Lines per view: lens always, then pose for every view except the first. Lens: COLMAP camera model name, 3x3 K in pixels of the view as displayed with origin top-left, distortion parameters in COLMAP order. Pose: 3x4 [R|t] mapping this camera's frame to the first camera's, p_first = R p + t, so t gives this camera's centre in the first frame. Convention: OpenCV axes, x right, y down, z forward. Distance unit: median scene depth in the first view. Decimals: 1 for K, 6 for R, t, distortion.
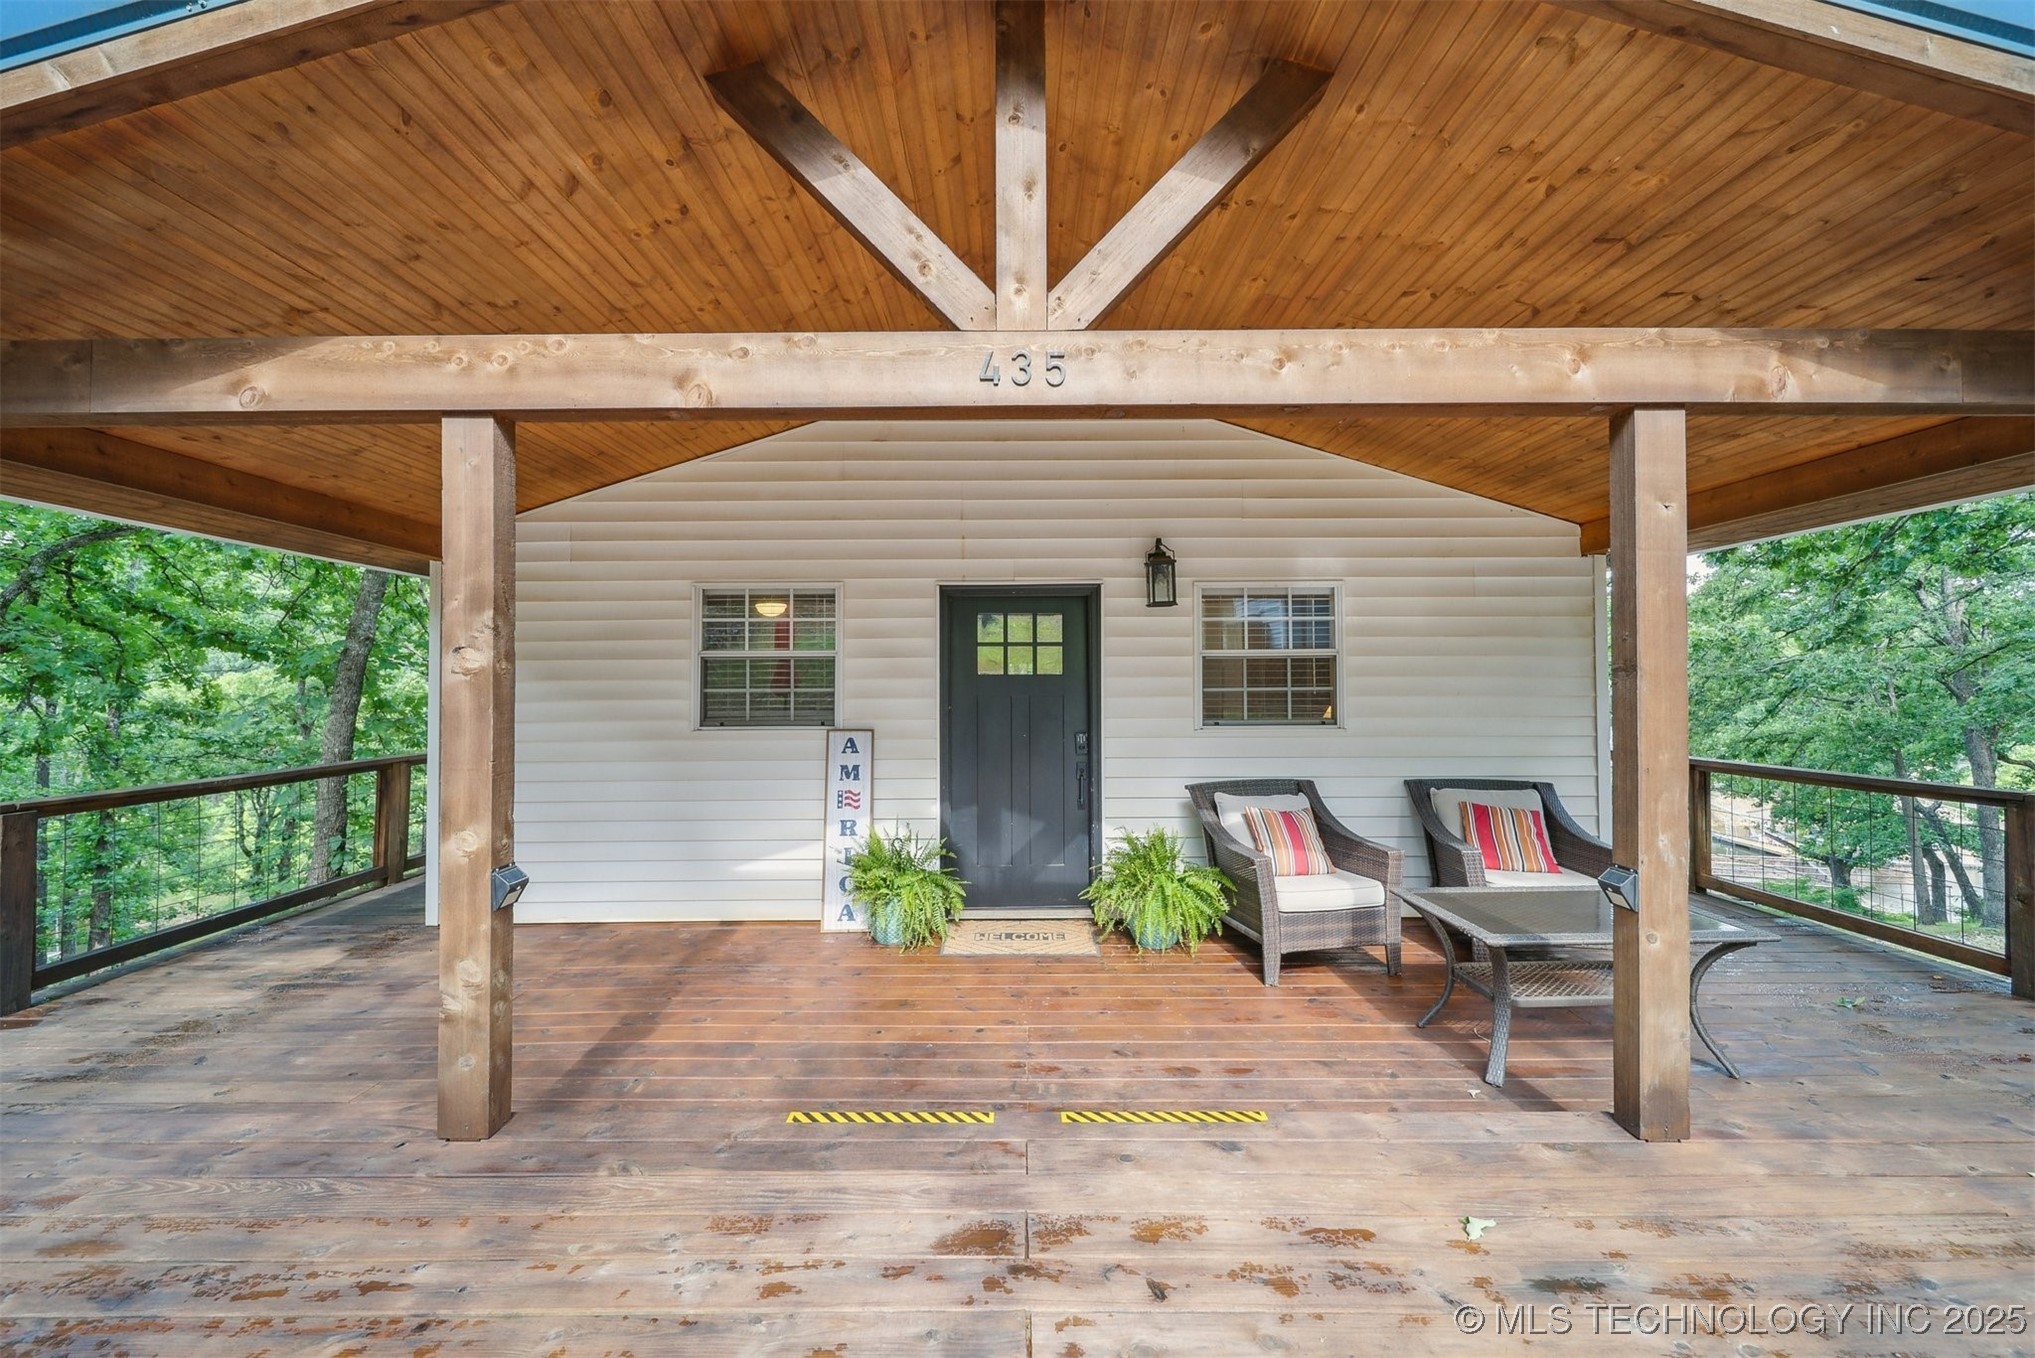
lens RADIAL K [[728.6, 0, 1014.6], [0, 728.6, 675.9], [0, 0, 1]] dist [-0.002101, -0.000778]
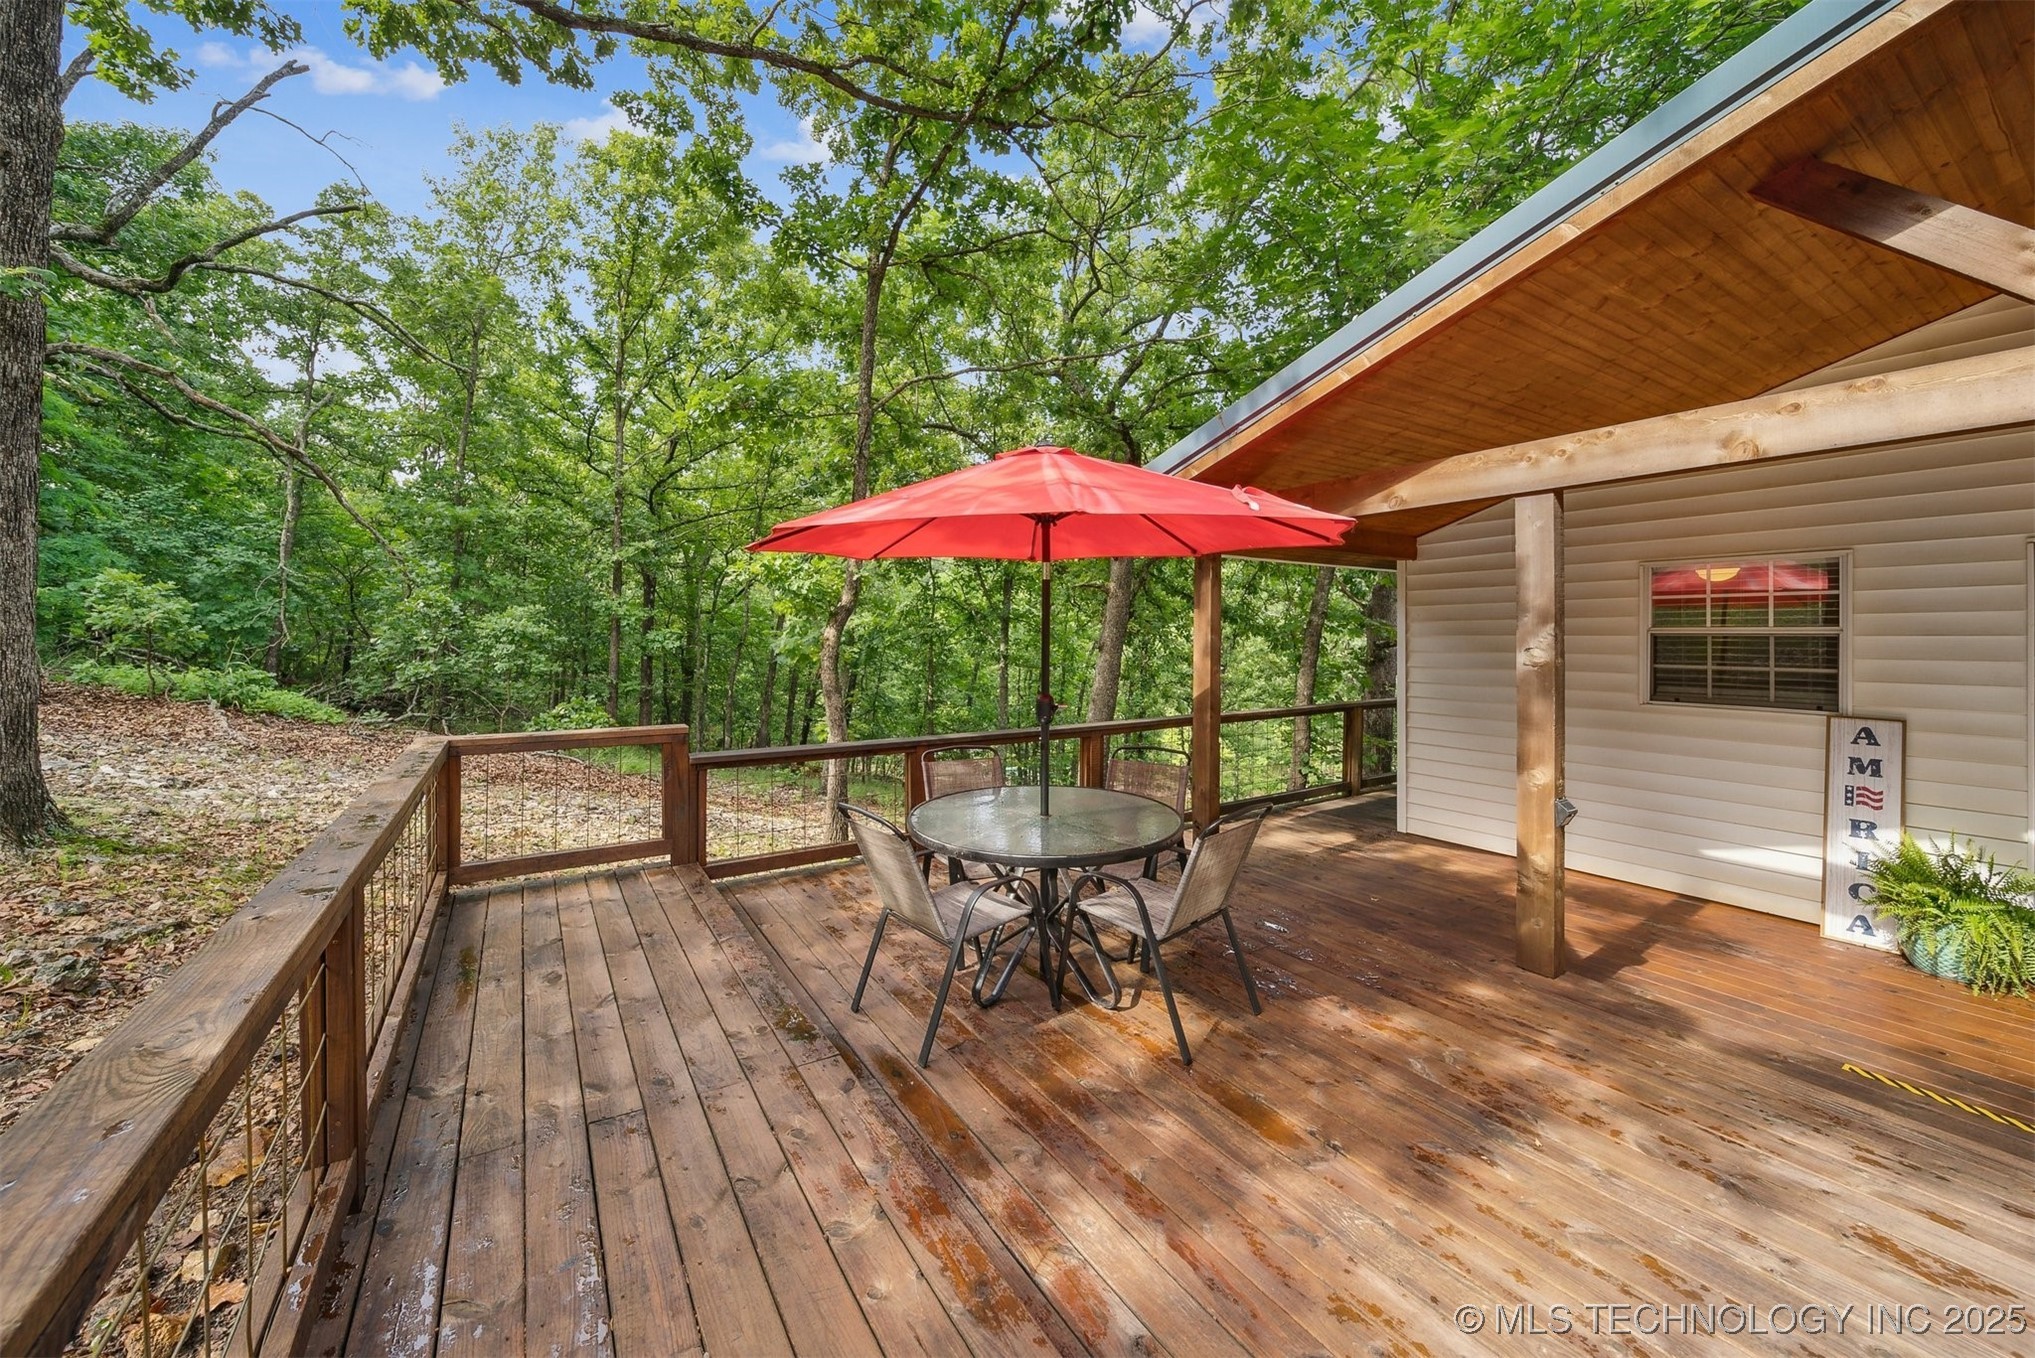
lens RADIAL K [[728.6, 0, 1047.8], [0, 728.6, 636.2], [0, 0, 1]] dist [-0.002101, -0.000778]
pose [[0.525978, 0.001682, -0.850496, -0.001342], [0.006498, 0.999961, 0.005996, -0.037461], [0.850473, -0.008680, 0.525947, -0.303922]]
